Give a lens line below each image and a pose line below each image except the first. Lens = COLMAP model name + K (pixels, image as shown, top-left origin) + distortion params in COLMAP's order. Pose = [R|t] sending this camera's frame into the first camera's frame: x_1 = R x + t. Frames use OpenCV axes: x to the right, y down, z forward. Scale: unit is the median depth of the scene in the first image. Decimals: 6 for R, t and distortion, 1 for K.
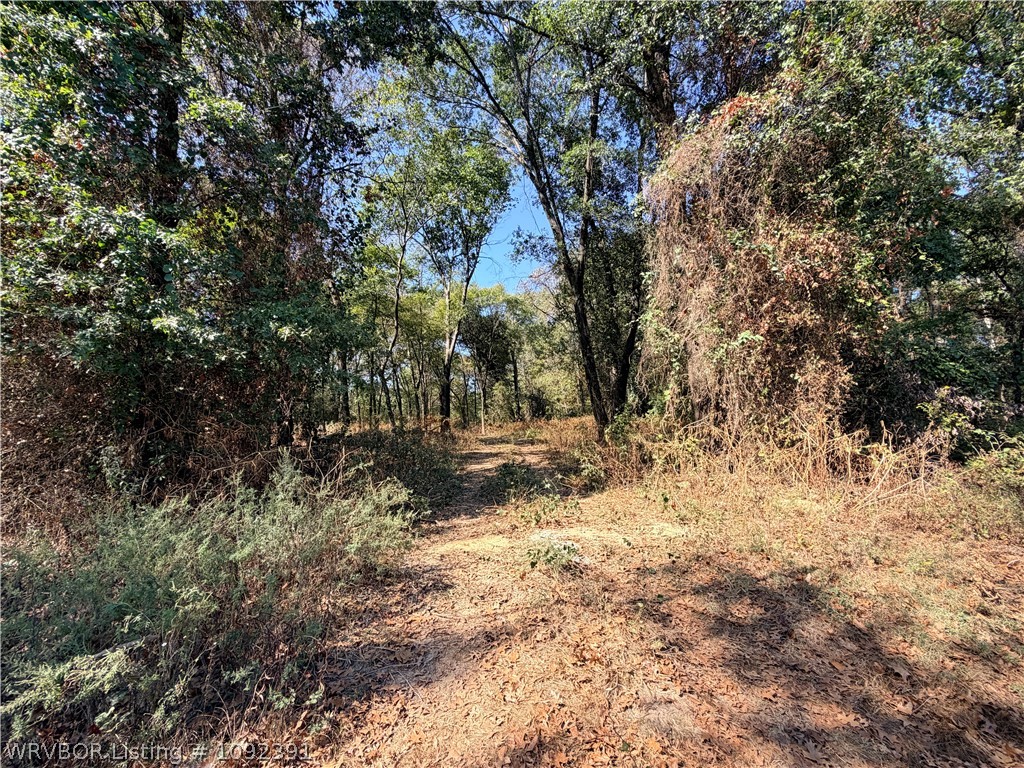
lens RADIAL K [[411.2, 0, 510.9], [0, 411.2, 383.2], [0, 0, 1]] dist [0.000641, -0.000020]
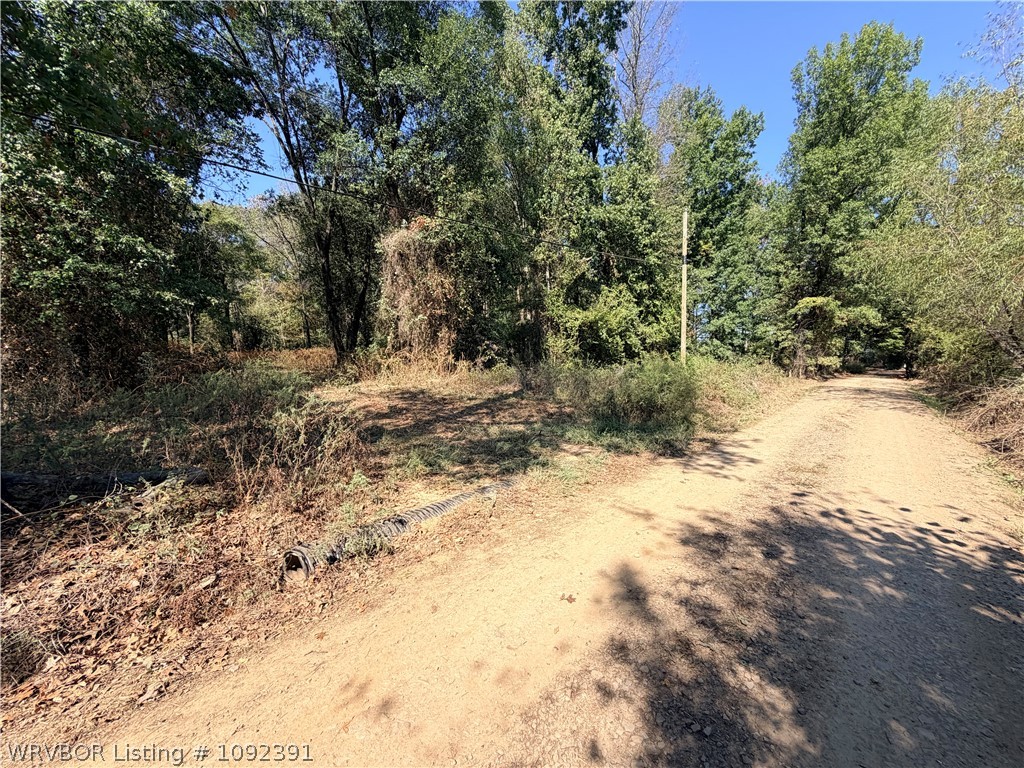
lens RADIAL K [[411.2, 0, 510.9], [0, 411.2, 381.2], [0, 0, 1]] dist [0.000641, -0.000020]
pose [[0.785405, -0.015787, 0.618781, -0.487543], [-0.078593, 0.989040, 0.124990, -0.073353], [-0.613972, -0.146800, 0.775556, -1.179841]]
